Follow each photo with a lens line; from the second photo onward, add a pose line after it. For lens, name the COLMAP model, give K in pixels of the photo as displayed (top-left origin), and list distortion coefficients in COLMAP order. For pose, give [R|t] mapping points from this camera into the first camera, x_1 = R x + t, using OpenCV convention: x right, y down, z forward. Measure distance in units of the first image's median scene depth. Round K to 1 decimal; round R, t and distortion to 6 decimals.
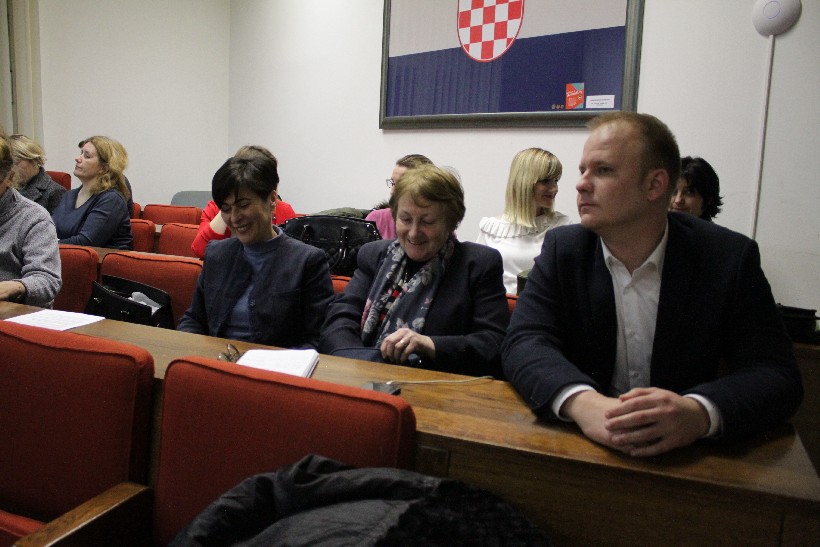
lens RADIAL K [[703.0, 0, 410.0], [0, 703.0, 273.5], [0, 0, 1]] dist [-0.156559, 0.139630]
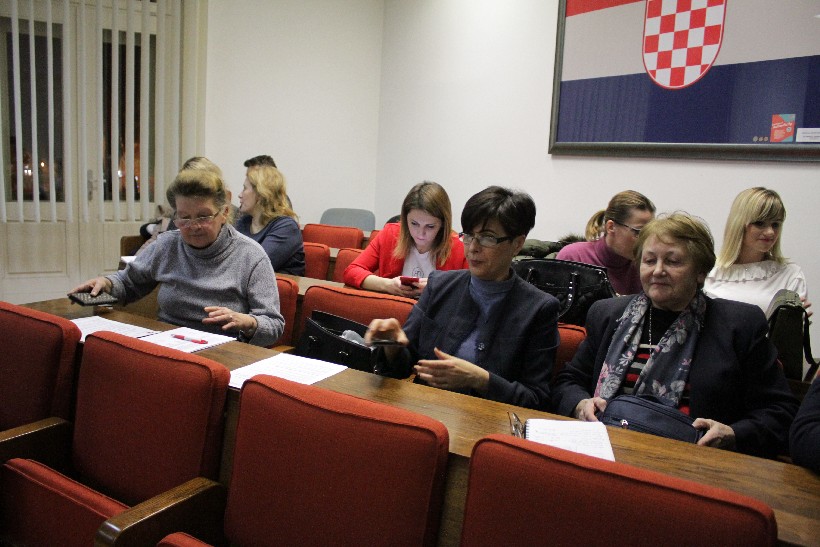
lens RADIAL K [[703.0, 0, 410.0], [0, 703.0, 273.5], [0, 0, 1]] dist [-0.156559, 0.139630]
pose [[0.988107, 0.032911, -0.150206, -0.130421], [-0.035109, 0.999311, -0.012003, -0.035110], [0.149707, 0.017134, 0.988582, 0.023679]]
